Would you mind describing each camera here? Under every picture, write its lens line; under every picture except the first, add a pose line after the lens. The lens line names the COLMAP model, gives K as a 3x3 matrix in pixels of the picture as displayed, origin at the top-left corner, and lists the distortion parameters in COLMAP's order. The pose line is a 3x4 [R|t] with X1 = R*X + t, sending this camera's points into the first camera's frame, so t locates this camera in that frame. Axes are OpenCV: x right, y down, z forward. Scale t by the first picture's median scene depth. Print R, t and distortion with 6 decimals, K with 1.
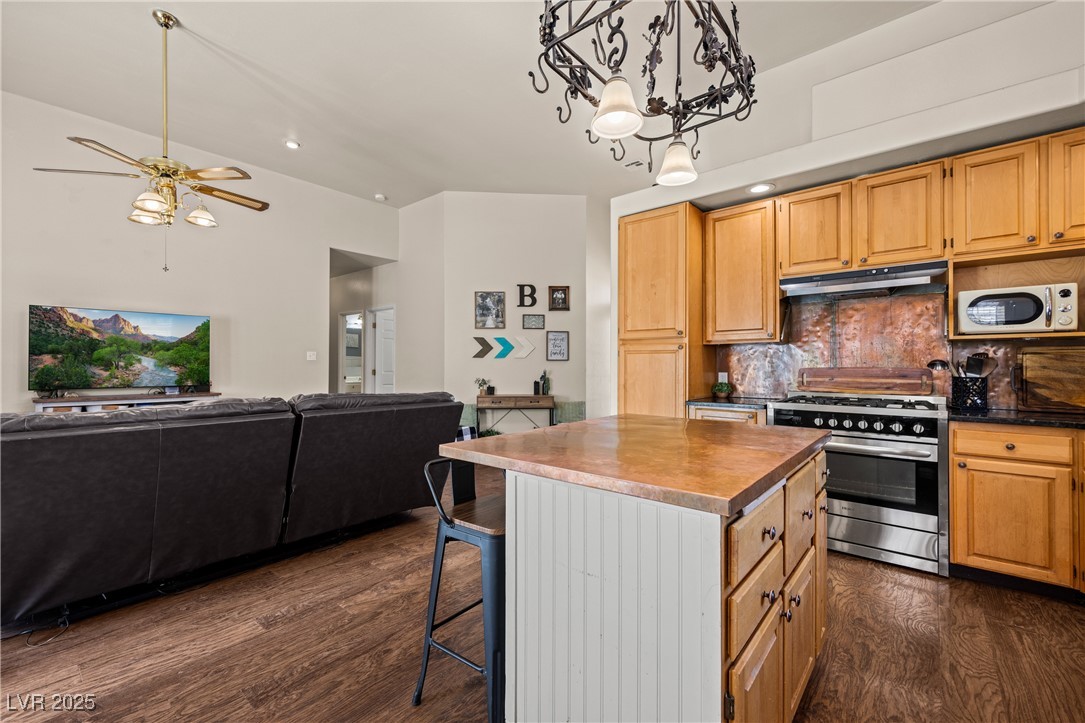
lens RADIAL K [[452.5, 0, 539.4], [0, 452.5, 363.4], [0, 0, 1]] dist [0.003770, 0.000271]
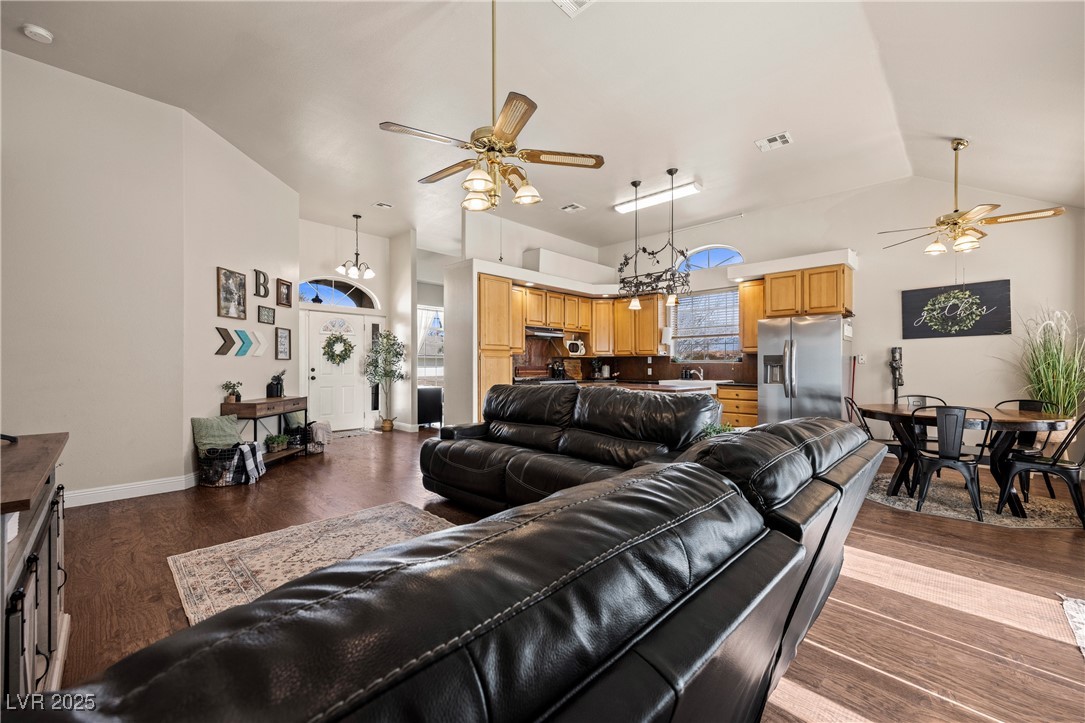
lens RADIAL K [[435.2, 0, 539.4], [0, 435.2, 364.3], [0, 0, 1]] dist [0.001135, -0.000529]
pose [[0.070563, 0.002567, 0.997504, -0.825747], [-0.005844, 0.999981, -0.002160, 0.002092], [-0.997490, -0.005677, 0.070577, 0.413007]]
